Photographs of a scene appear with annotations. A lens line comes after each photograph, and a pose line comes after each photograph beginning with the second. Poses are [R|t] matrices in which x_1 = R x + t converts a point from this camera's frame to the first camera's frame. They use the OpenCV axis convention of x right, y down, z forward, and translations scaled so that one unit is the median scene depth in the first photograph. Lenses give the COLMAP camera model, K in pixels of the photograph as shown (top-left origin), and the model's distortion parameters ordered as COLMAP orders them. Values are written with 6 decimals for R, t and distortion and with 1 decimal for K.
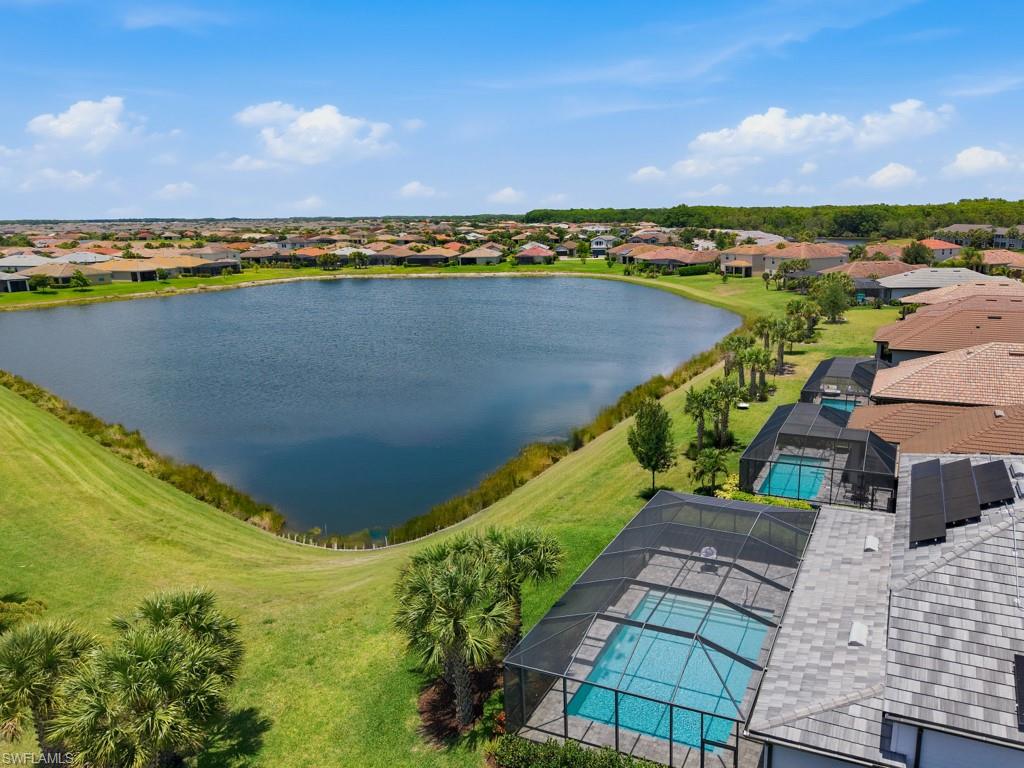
lens RADIAL K [[840.0, 0, 503.3], [0, 840.0, 384.3], [0, 0, 1]] dist [0.036819, -0.039994]
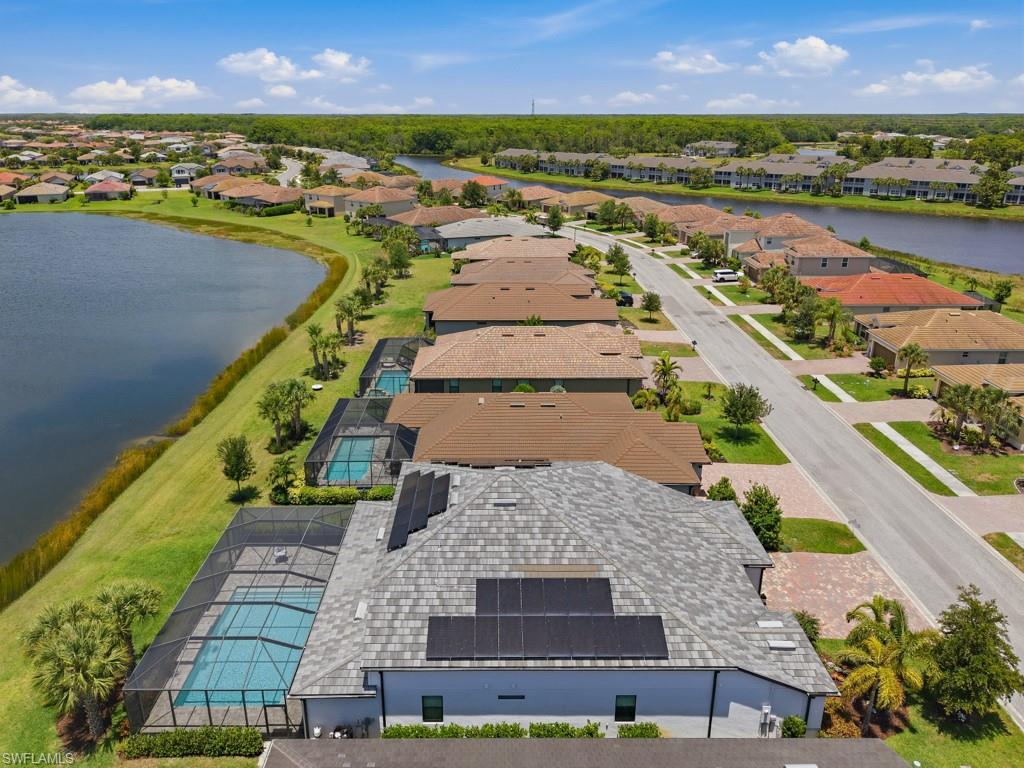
lens RADIAL K [[840.0, 0, 508.7], [0, 840.0, 374.2], [0, 0, 1]] dist [0.036819, -0.039994]
pose [[0.892954, -0.115862, 0.434982, 0.012251], [0.070046, 0.990302, 0.119982, -0.181863], [-0.444664, -0.076670, 0.892410, -0.295884]]
